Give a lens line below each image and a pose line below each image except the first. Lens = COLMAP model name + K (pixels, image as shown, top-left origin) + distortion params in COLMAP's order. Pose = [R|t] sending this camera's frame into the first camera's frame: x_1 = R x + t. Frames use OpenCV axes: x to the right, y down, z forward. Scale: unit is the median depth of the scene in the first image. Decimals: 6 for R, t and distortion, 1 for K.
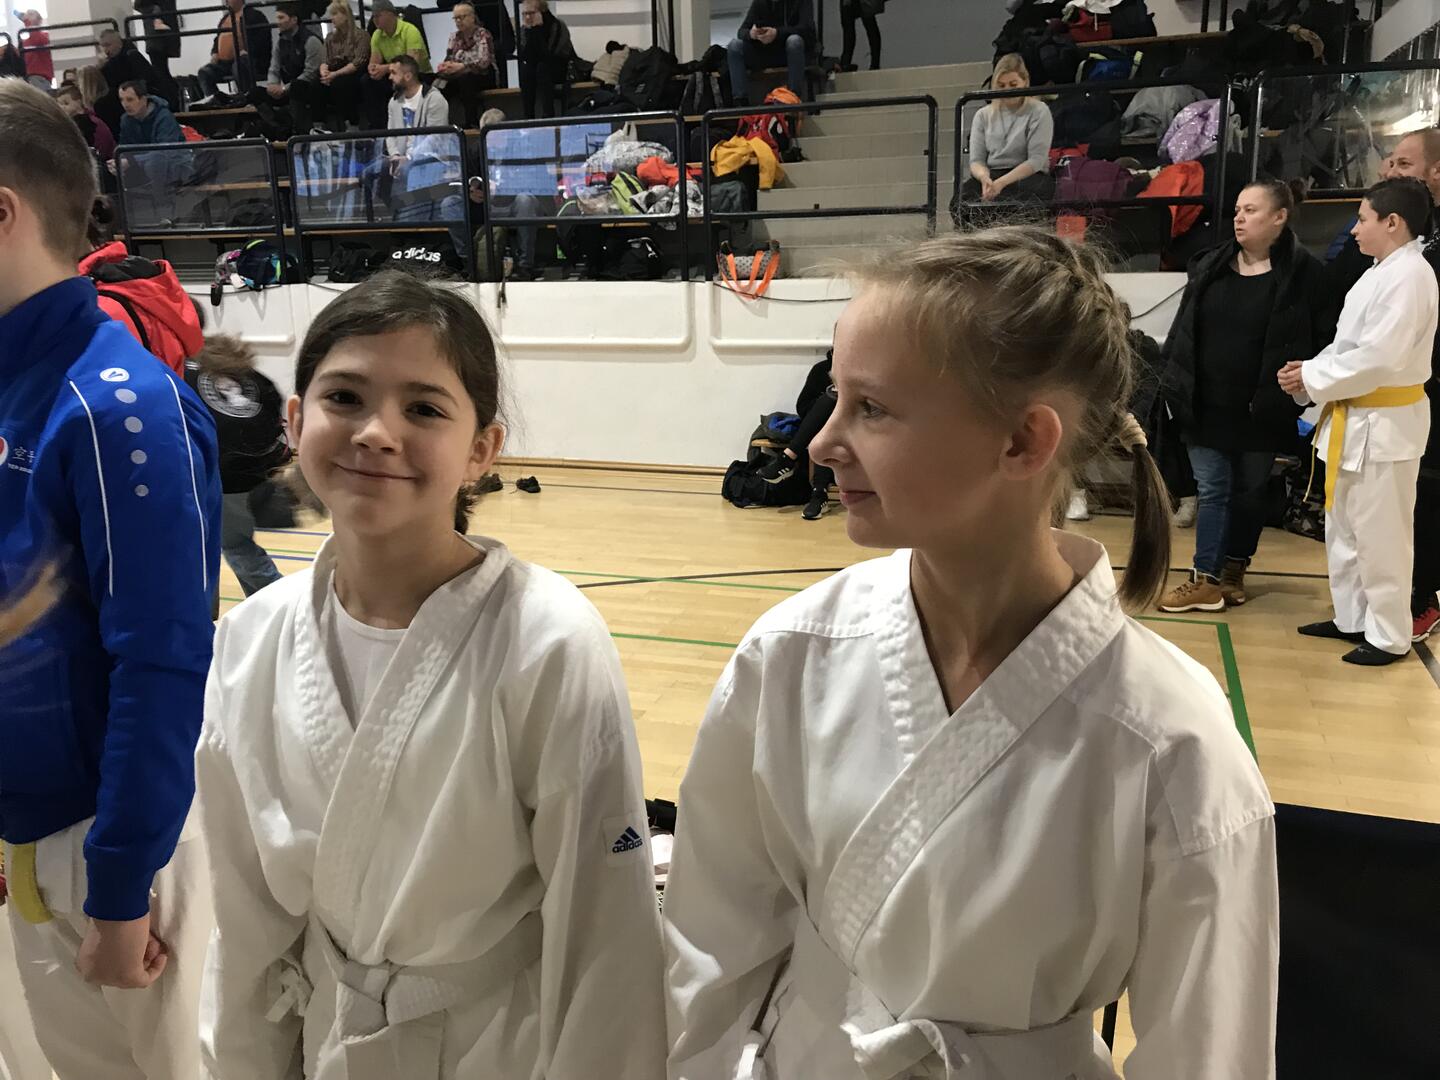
lens RADIAL K [[1178.4, 0, 722.2], [0, 1178.4, 538.4], [0, 0, 1]] dist [0.037114, -0.026550]
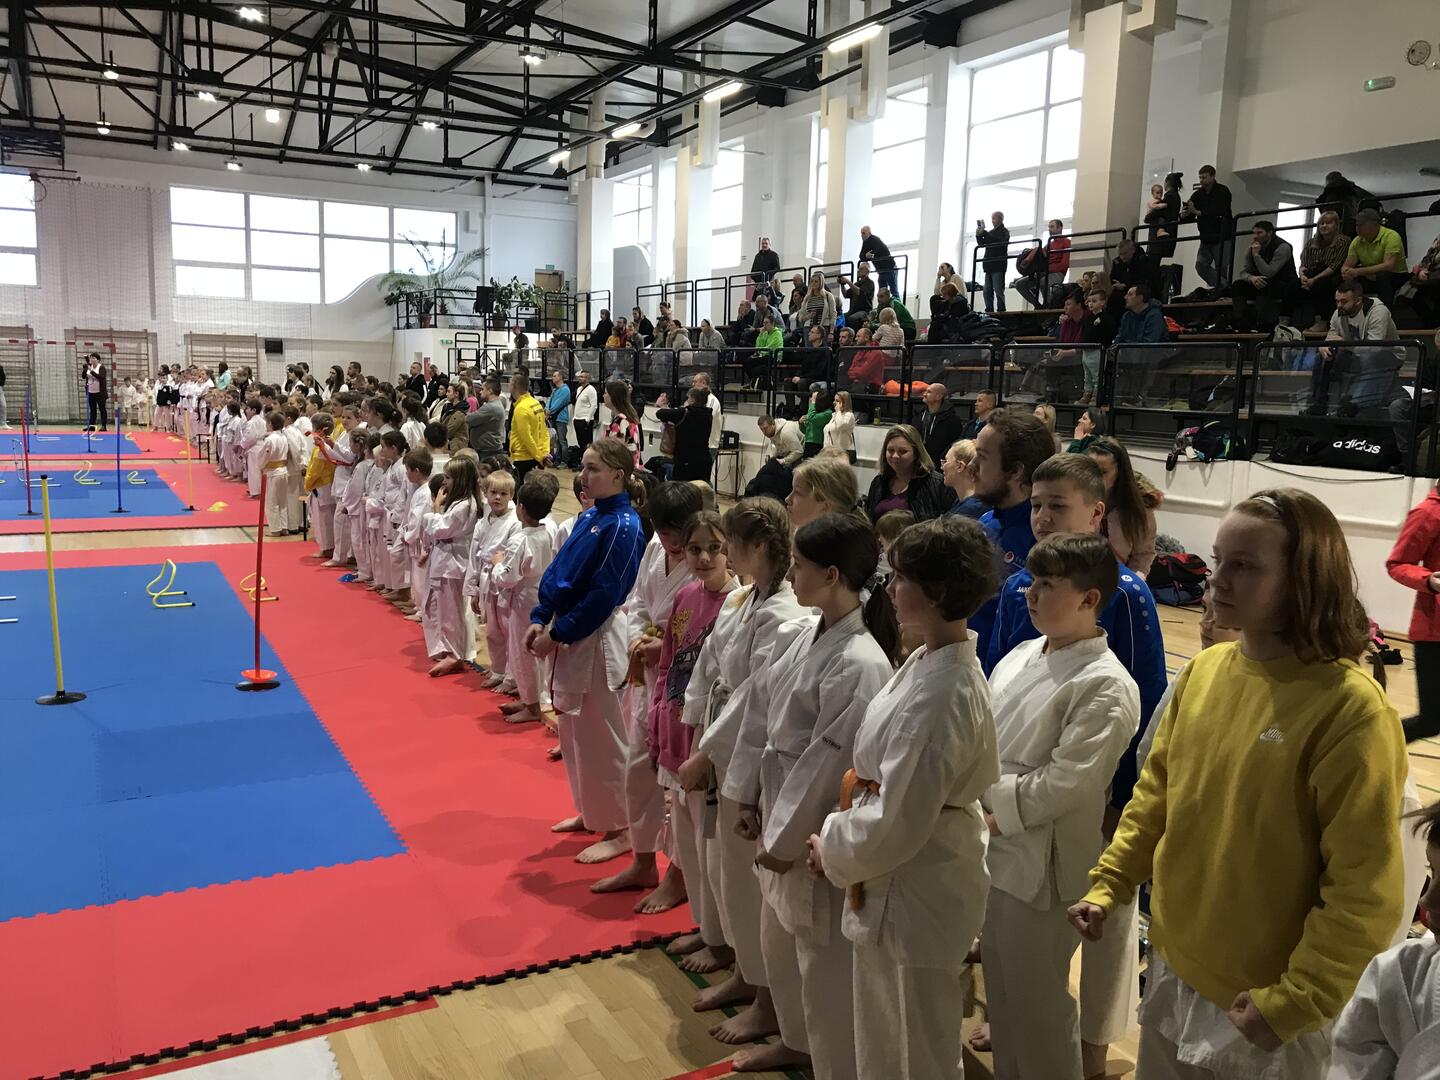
lens RADIAL K [[1178.4, 0, 720.5], [0, 1178.4, 546.8], [0, 0, 1]] dist [0.037114, -0.026550]
pose [[0.745157, 0.147243, -0.650431, 0.039207], [-0.214687, 0.976365, -0.024927, 0.012625], [0.631388, 0.158214, 0.759156, -0.217504]]
